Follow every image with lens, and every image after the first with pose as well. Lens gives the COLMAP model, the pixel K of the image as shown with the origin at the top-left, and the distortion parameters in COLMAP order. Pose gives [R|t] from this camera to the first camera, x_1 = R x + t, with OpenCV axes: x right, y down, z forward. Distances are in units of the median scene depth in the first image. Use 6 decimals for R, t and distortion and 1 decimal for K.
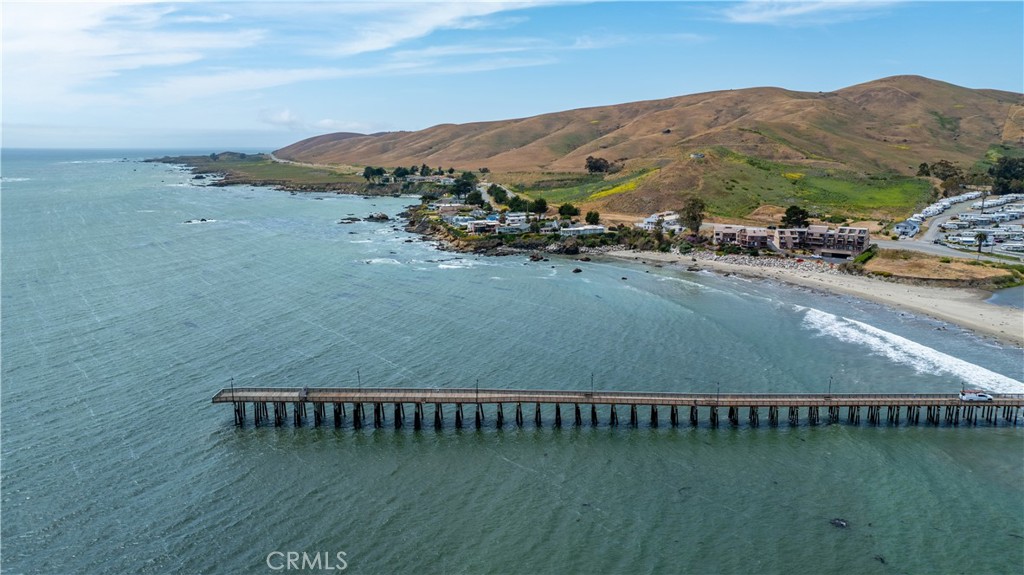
lens RADIAL K [[722.4, 0, 512.0], [0, 722.4, 287.5], [0, 0, 1]] dist [-0.050671, 0.040941]
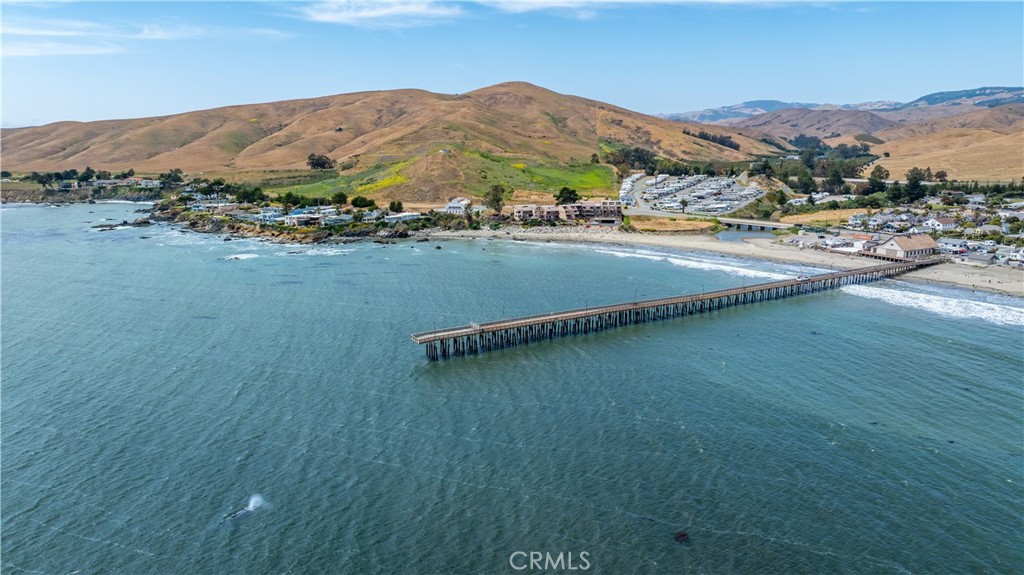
lens RADIAL K [[722.4, 0, 512.0], [0, 722.4, 287.5], [0, 0, 1]] dist [-0.050671, 0.040941]
pose [[0.852794, -0.108776, 0.510793, -0.265954], [0.106684, 0.993728, 0.033505, 0.009653], [-0.511234, 0.025921, 0.859051, -0.058390]]
